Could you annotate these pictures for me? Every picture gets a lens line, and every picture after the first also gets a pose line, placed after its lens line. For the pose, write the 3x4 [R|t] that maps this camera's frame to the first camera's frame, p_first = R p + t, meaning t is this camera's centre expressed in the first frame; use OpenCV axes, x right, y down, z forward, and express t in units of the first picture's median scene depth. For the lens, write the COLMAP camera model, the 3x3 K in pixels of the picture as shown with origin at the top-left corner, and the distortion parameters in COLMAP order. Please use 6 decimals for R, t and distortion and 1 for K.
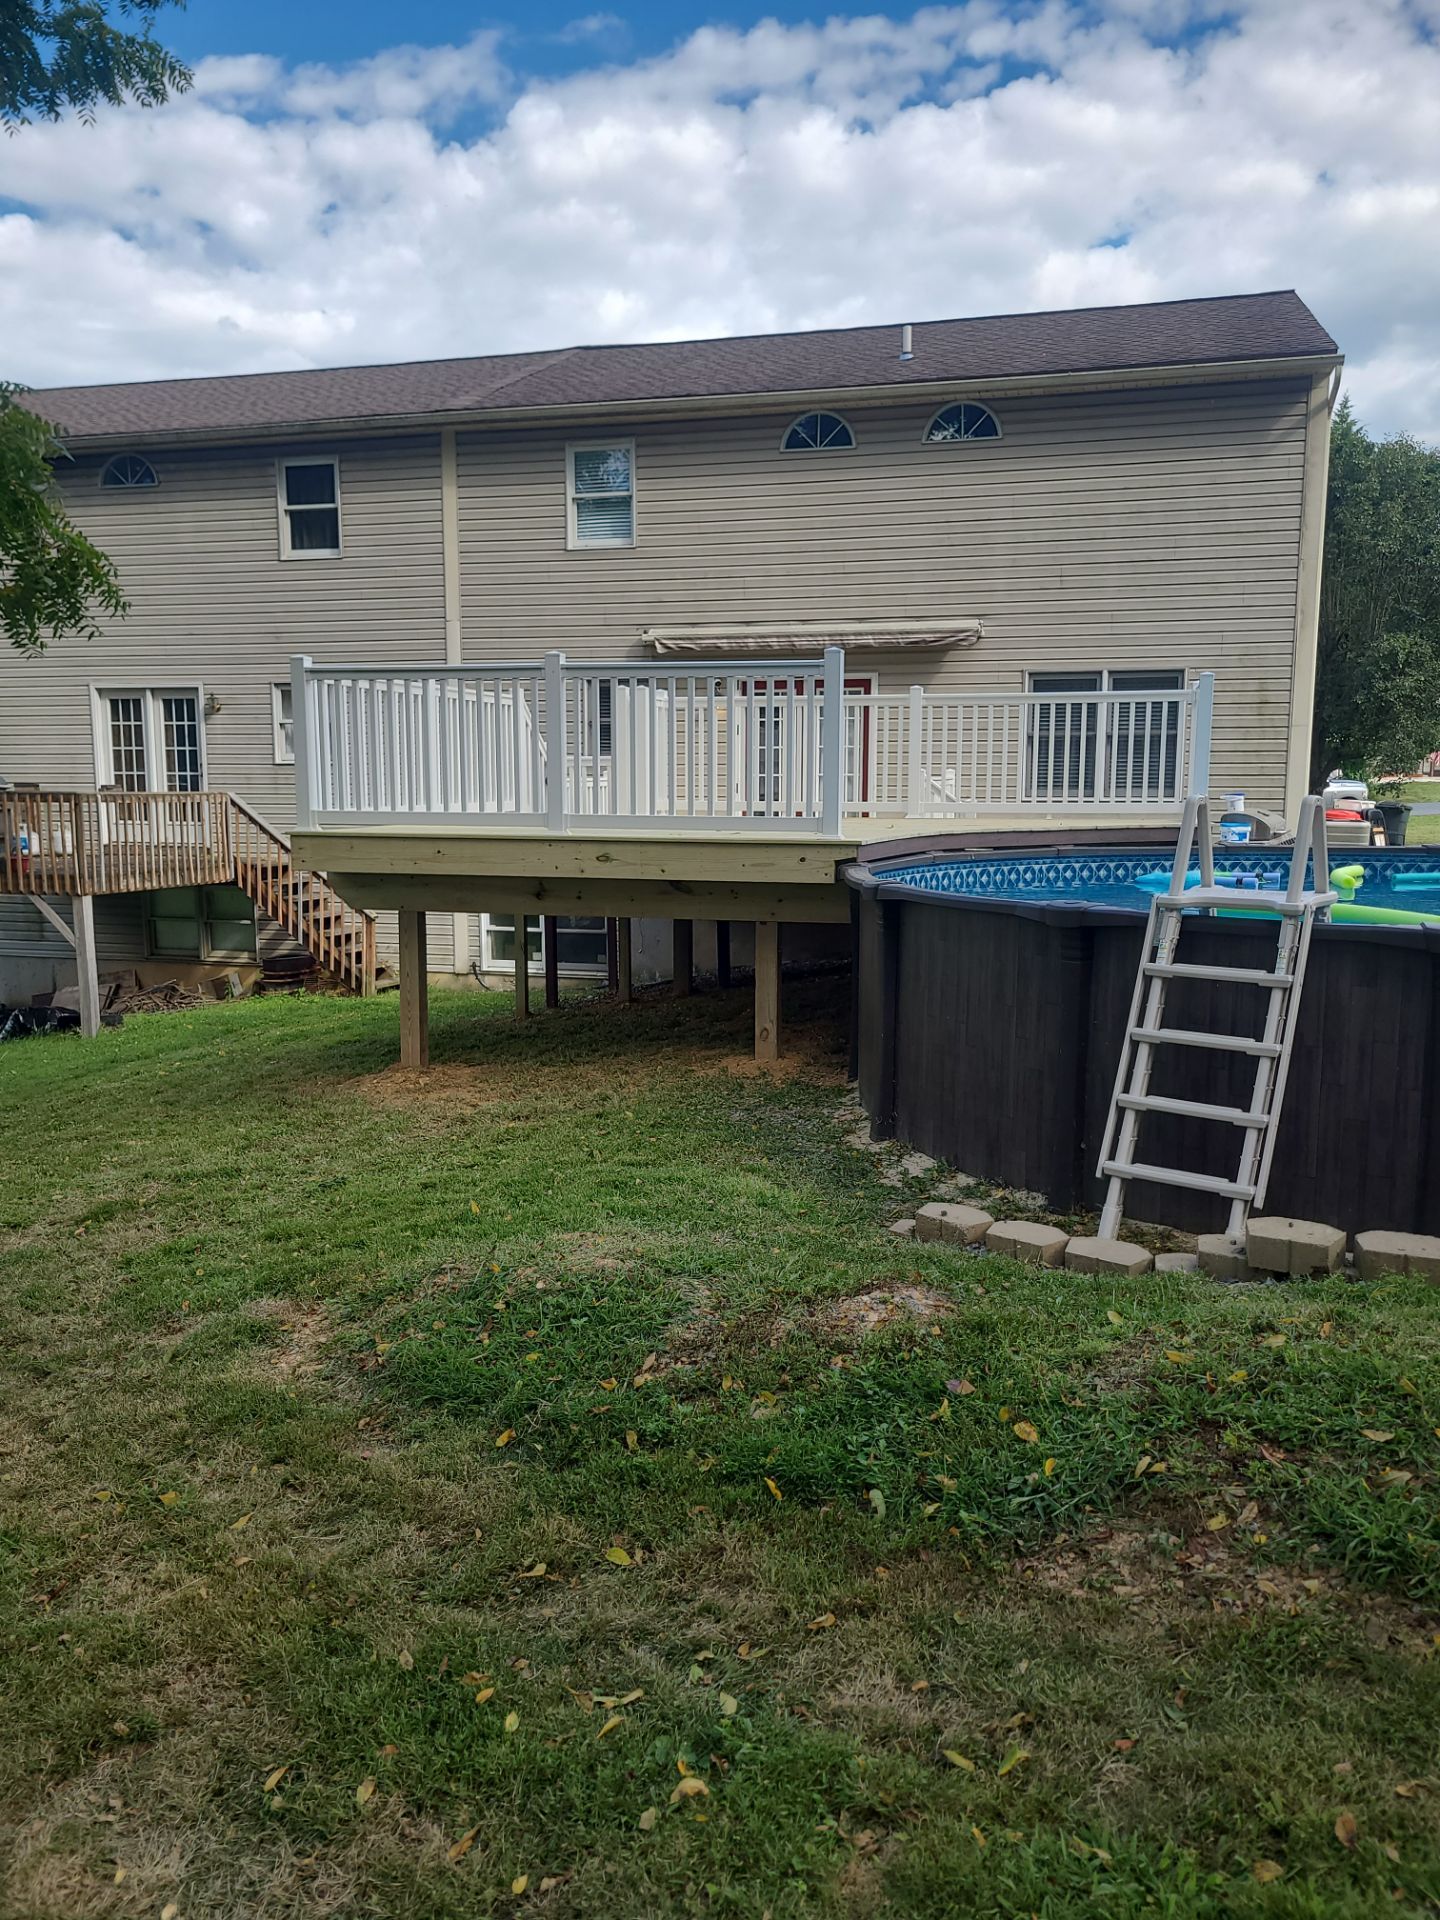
lens RADIAL K [[1436.0, 0, 720.1], [0, 1436.0, 962.4], [0, 0, 1]] dist [0.035356, -0.002761]
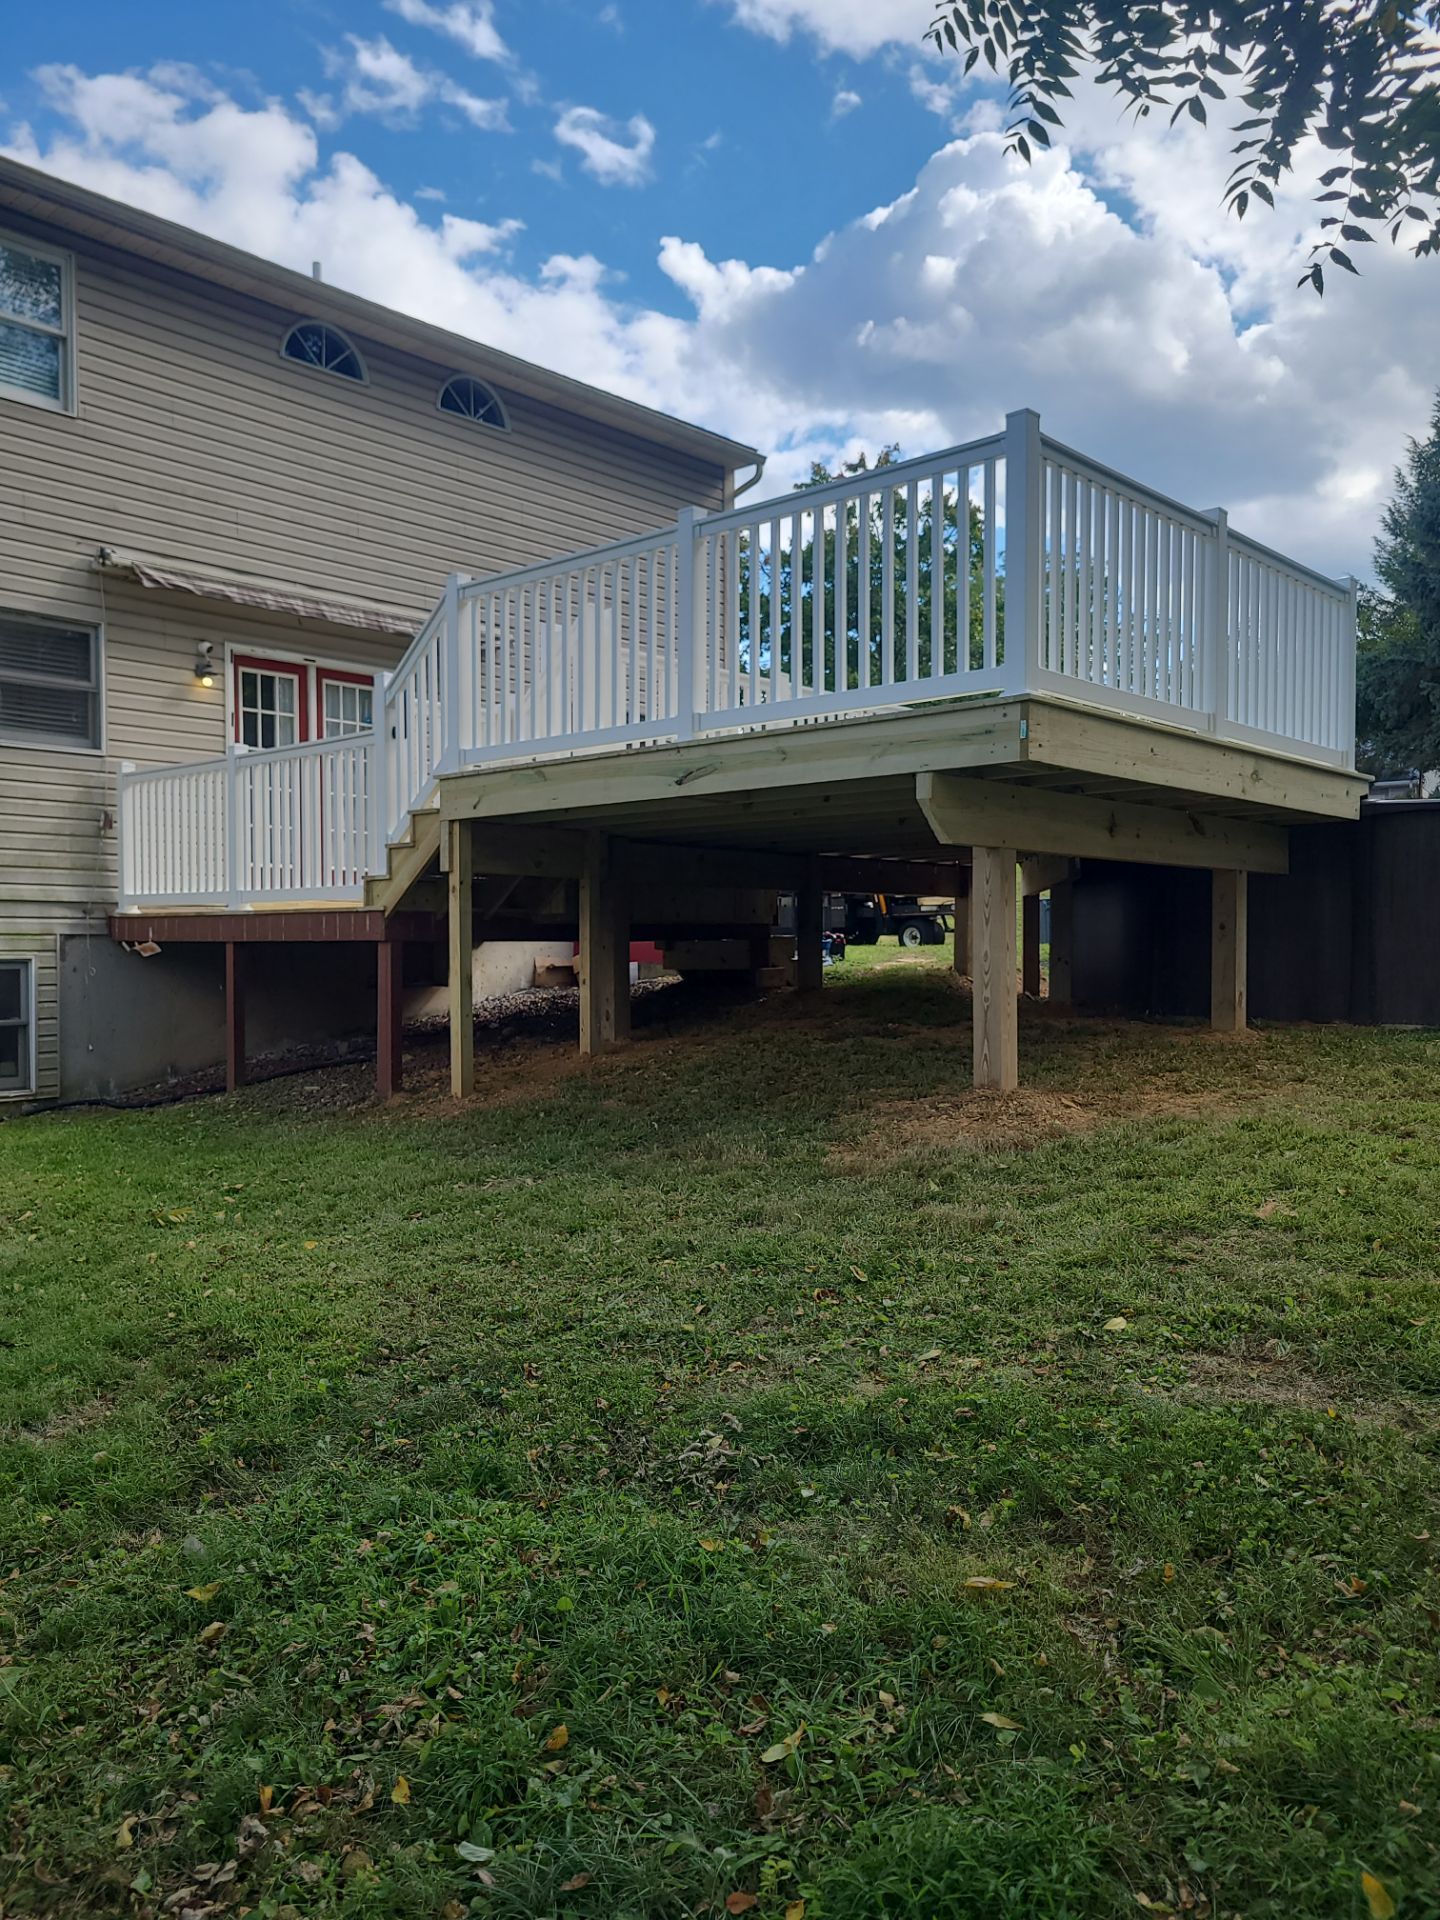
lens RADIAL K [[1436.0, 0, 721.5], [0, 1436.0, 964.2], [0, 0, 1]] dist [0.035356, -0.002761]
pose [[0.467271, -0.015668, 0.883975, -0.513549], [0.122999, 0.991272, -0.047448, 0.017526], [-0.875517, 0.130900, 0.465119, 0.499025]]
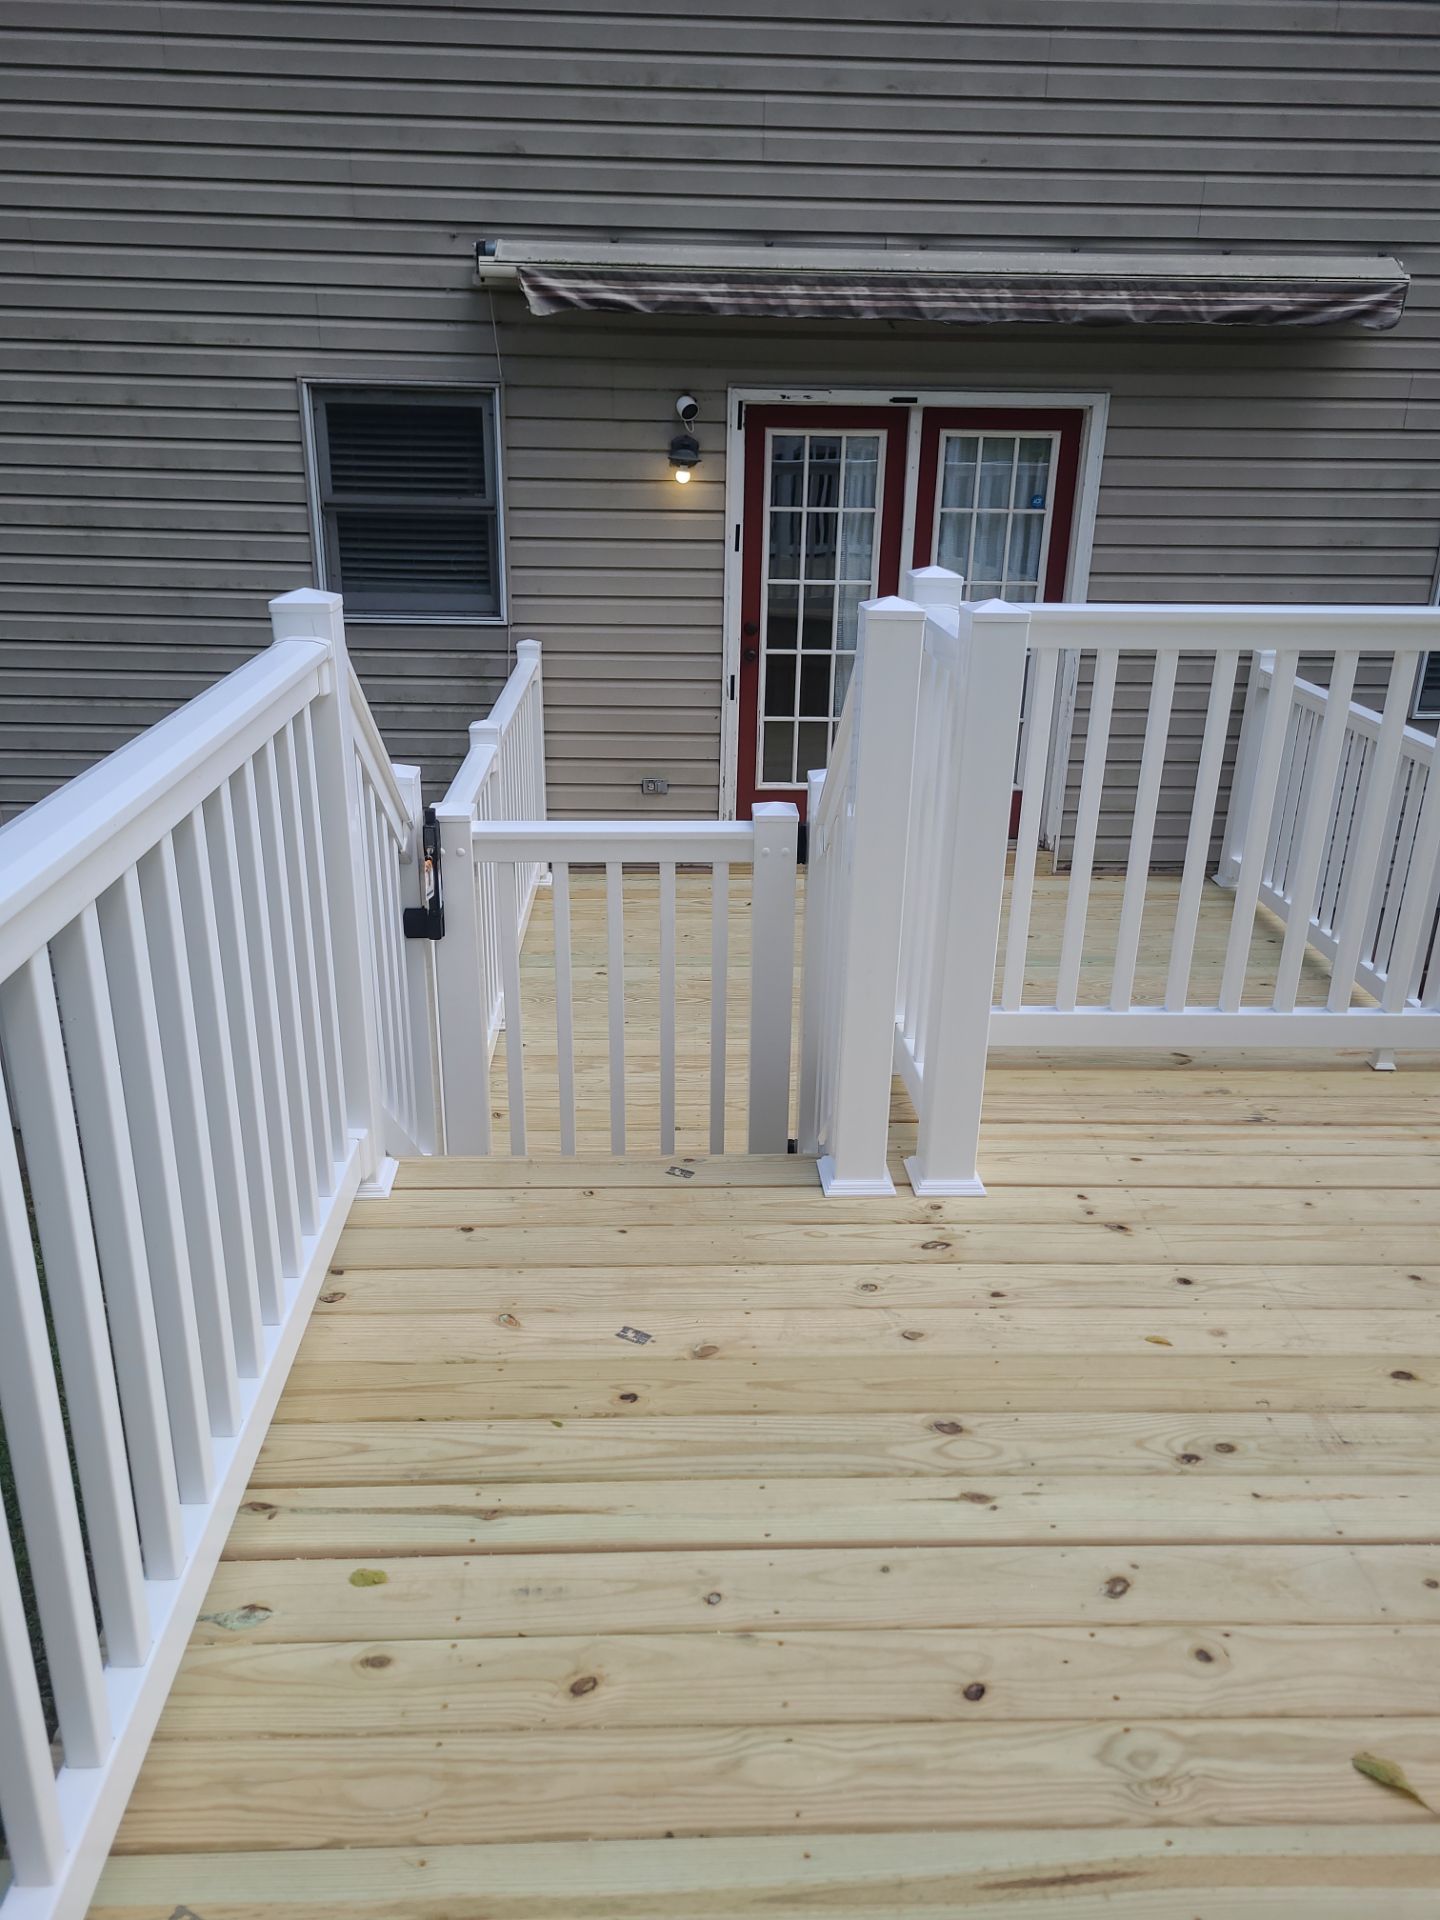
lens RADIAL K [[1436.0, 0, 721.6], [0, 1436.0, 961.7], [0, 0, 1]] dist [0.035356, -0.002761]
pose [[0.953669, -0.090919, 0.286791, -0.117985], [0.022455, 0.972096, 0.233507, -0.146752], [-0.300019, -0.216248, 0.929099, 0.637919]]
